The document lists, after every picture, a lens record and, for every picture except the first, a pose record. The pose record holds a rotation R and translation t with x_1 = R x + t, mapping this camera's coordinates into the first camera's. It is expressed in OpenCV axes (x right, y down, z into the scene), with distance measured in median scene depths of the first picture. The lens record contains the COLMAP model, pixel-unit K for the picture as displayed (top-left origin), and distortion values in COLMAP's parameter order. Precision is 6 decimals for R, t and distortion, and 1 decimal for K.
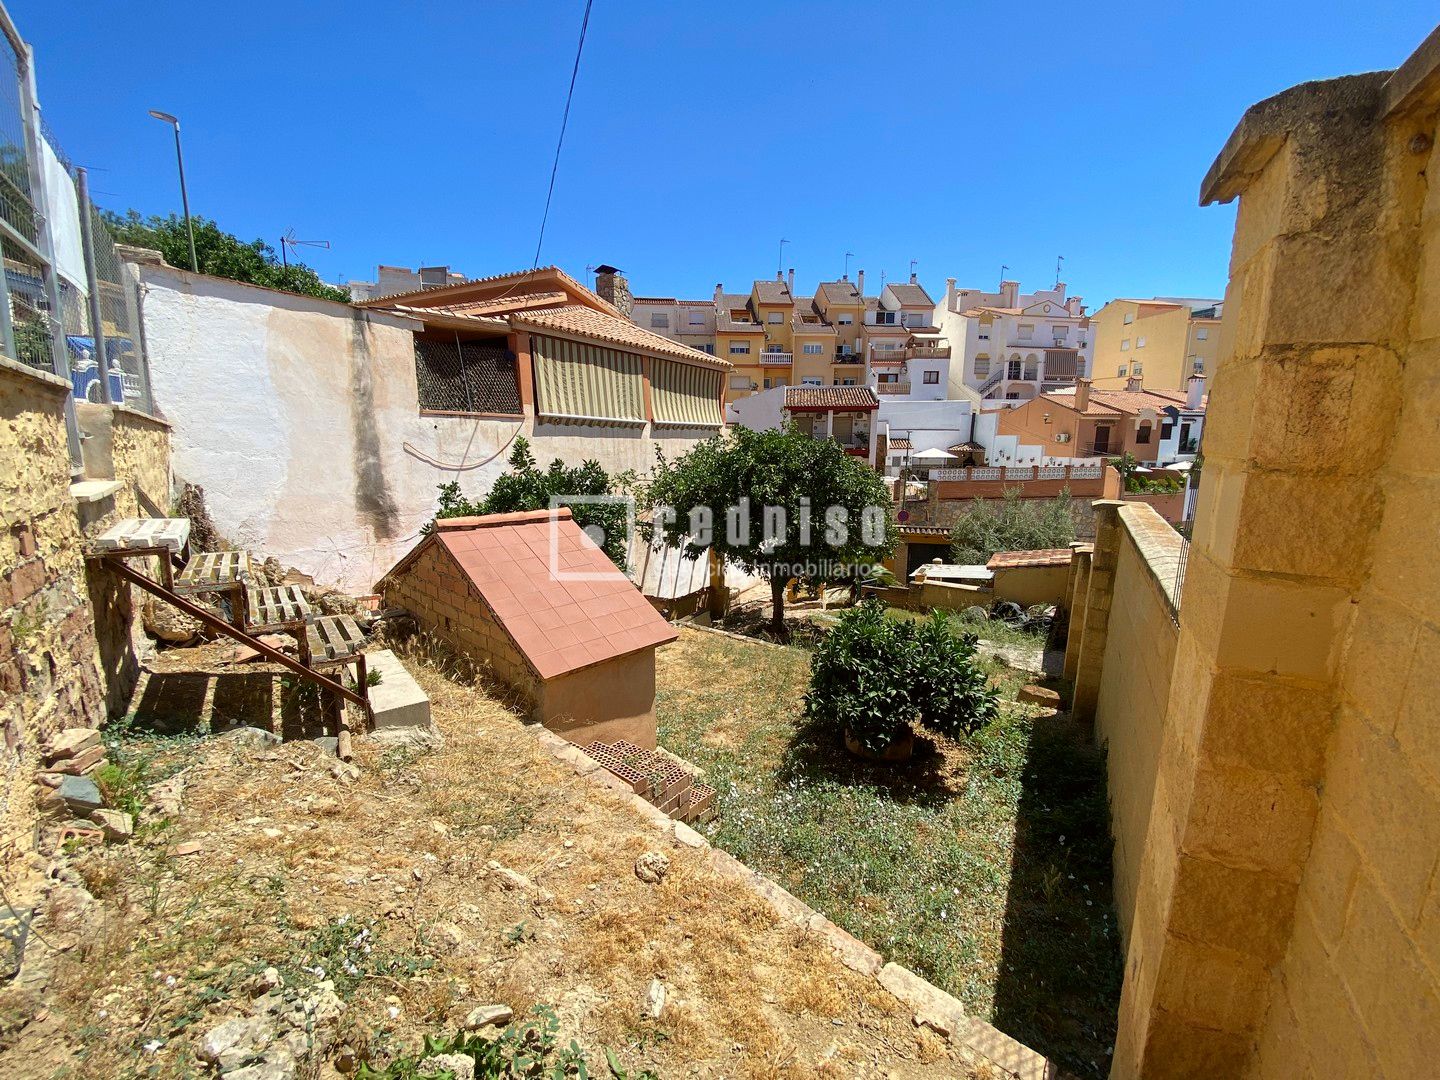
lens RADIAL K [[613.0, 0, 691.1], [0, 613.0, 555.2], [0, 0, 1]] dist [-0.000390, -0.000304]
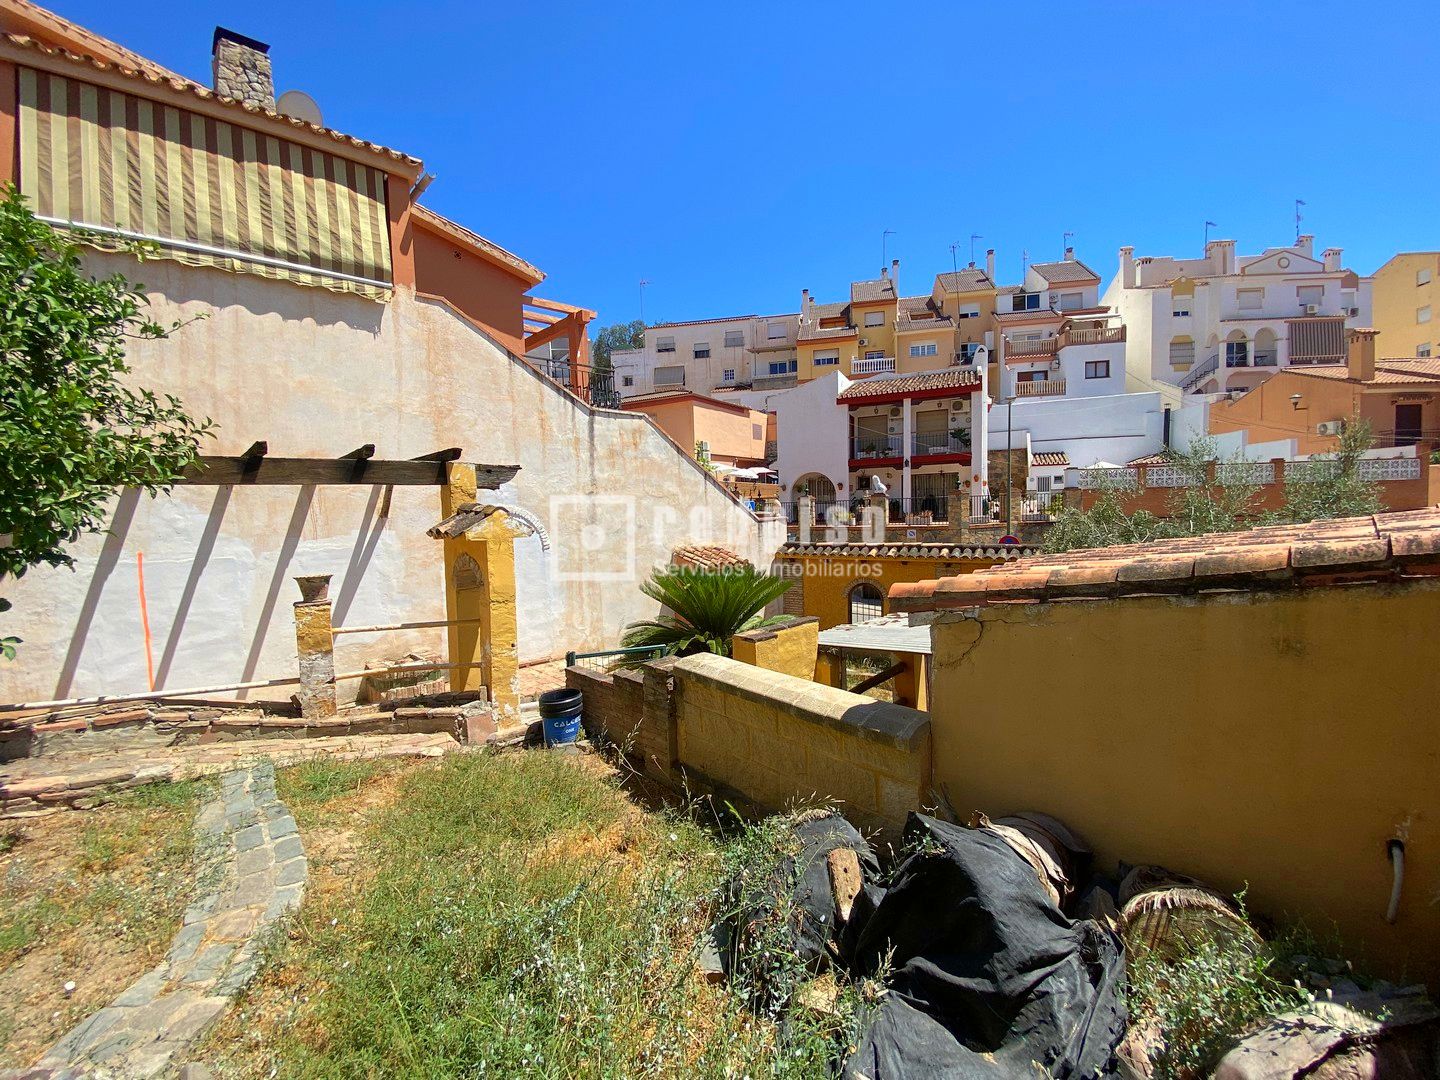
lens RADIAL K [[614.2, 0, 675.7], [0, 614.2, 548.1], [0, 0, 1]] dist [-0.000282, -0.009352]
pose [[0.959101, -0.009757, -0.282895, 0.113898], [-0.022229, 0.993723, -0.109636, 0.006176], [0.282190, 0.111440, 0.952864, 0.193405]]
